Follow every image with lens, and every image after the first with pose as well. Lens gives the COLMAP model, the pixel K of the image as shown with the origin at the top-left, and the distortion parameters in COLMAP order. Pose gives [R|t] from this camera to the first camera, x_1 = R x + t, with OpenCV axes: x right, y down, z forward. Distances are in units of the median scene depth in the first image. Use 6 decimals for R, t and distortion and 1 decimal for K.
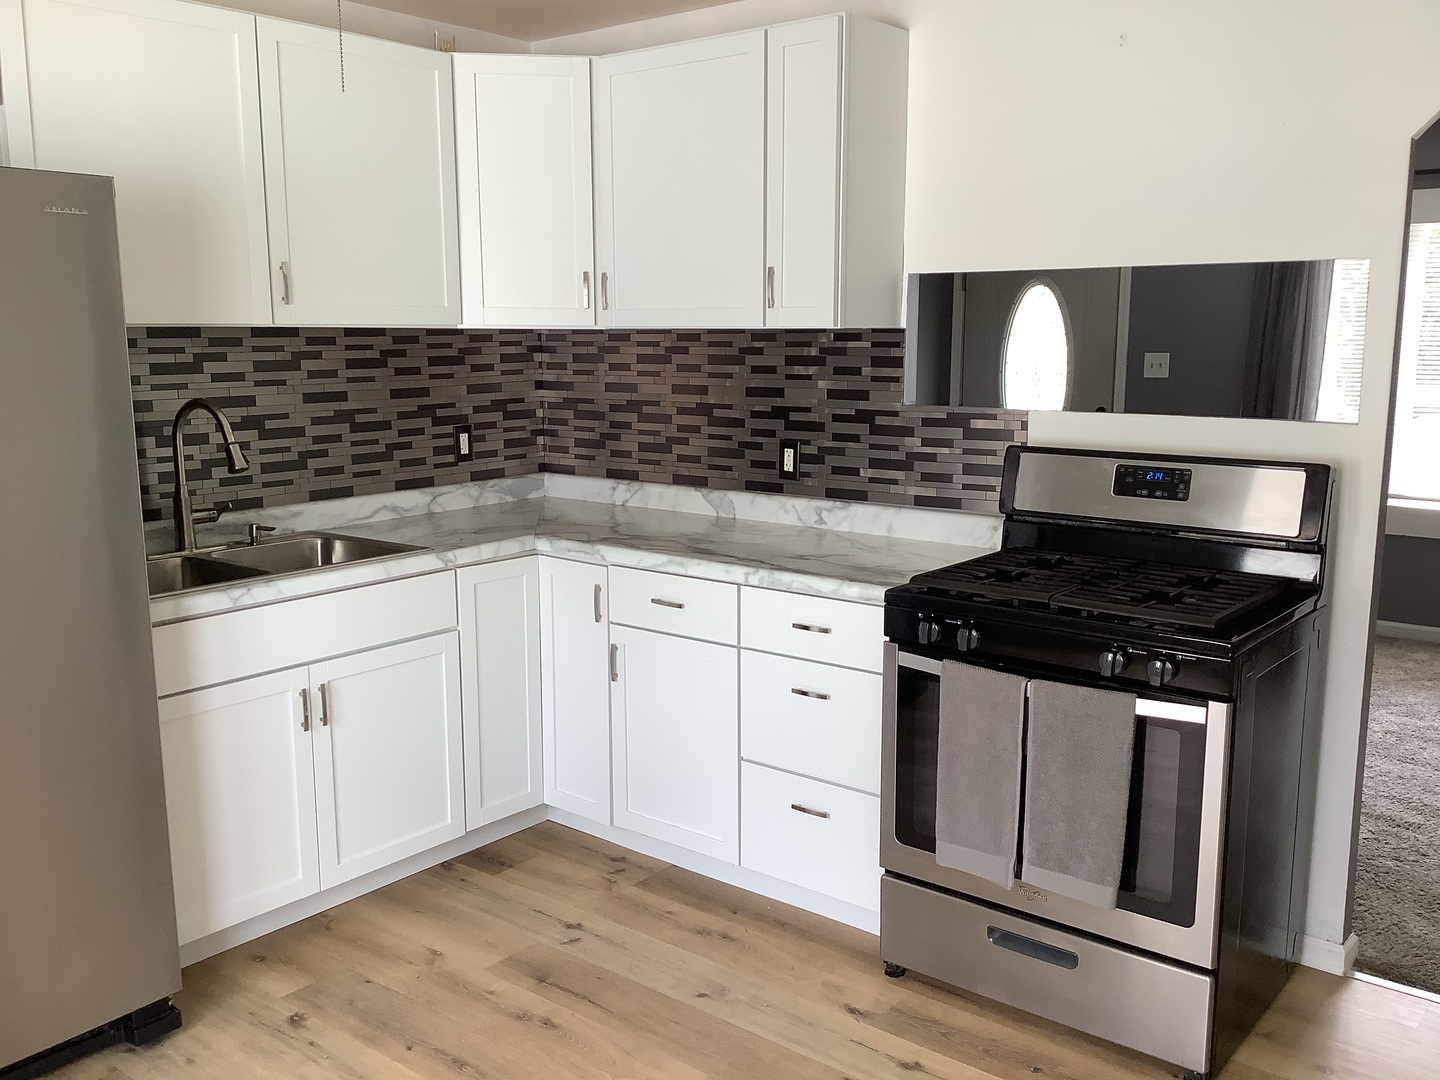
lens RADIAL K [[1322.0, 0, 716.8], [0, 1322.0, 538.6], [0, 0, 1]] dist [0.105539, 0.000000]
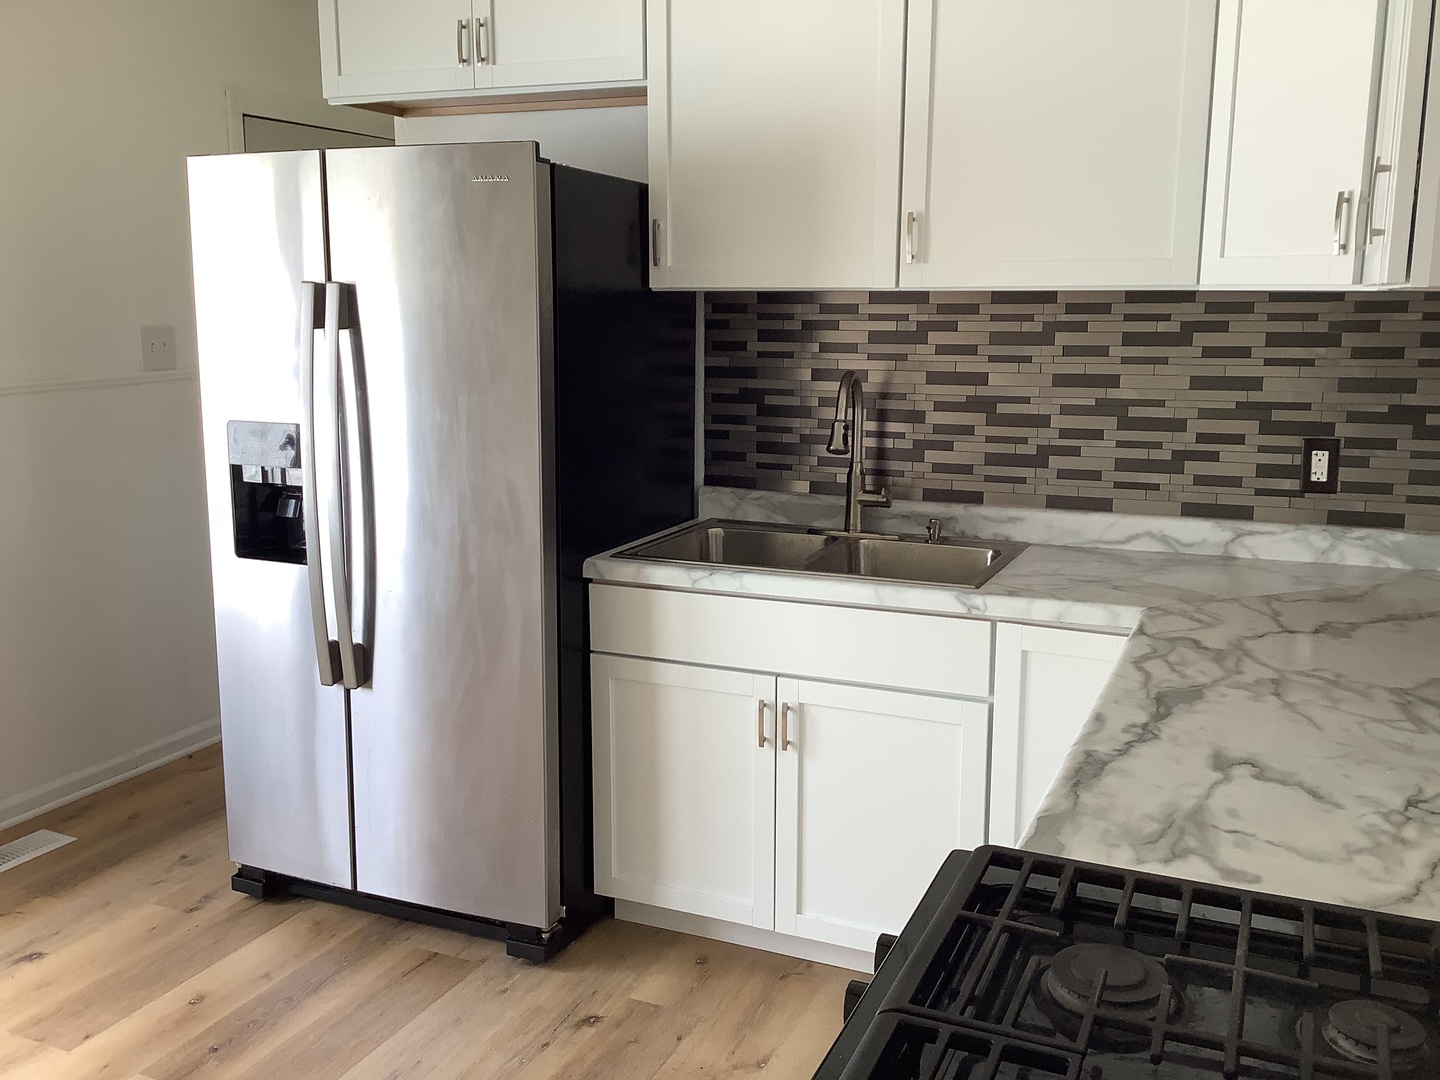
lens RADIAL K [[1322.0, 0, 717.7], [0, 1322.0, 538.6], [0, 0, 1]] dist [0.105539, 0.000000]
pose [[0.270924, 0.181471, -0.945340, 0.411229], [-0.159021, 0.977013, 0.141978, -0.093545], [0.949375, 0.111863, 0.293554, 0.583684]]
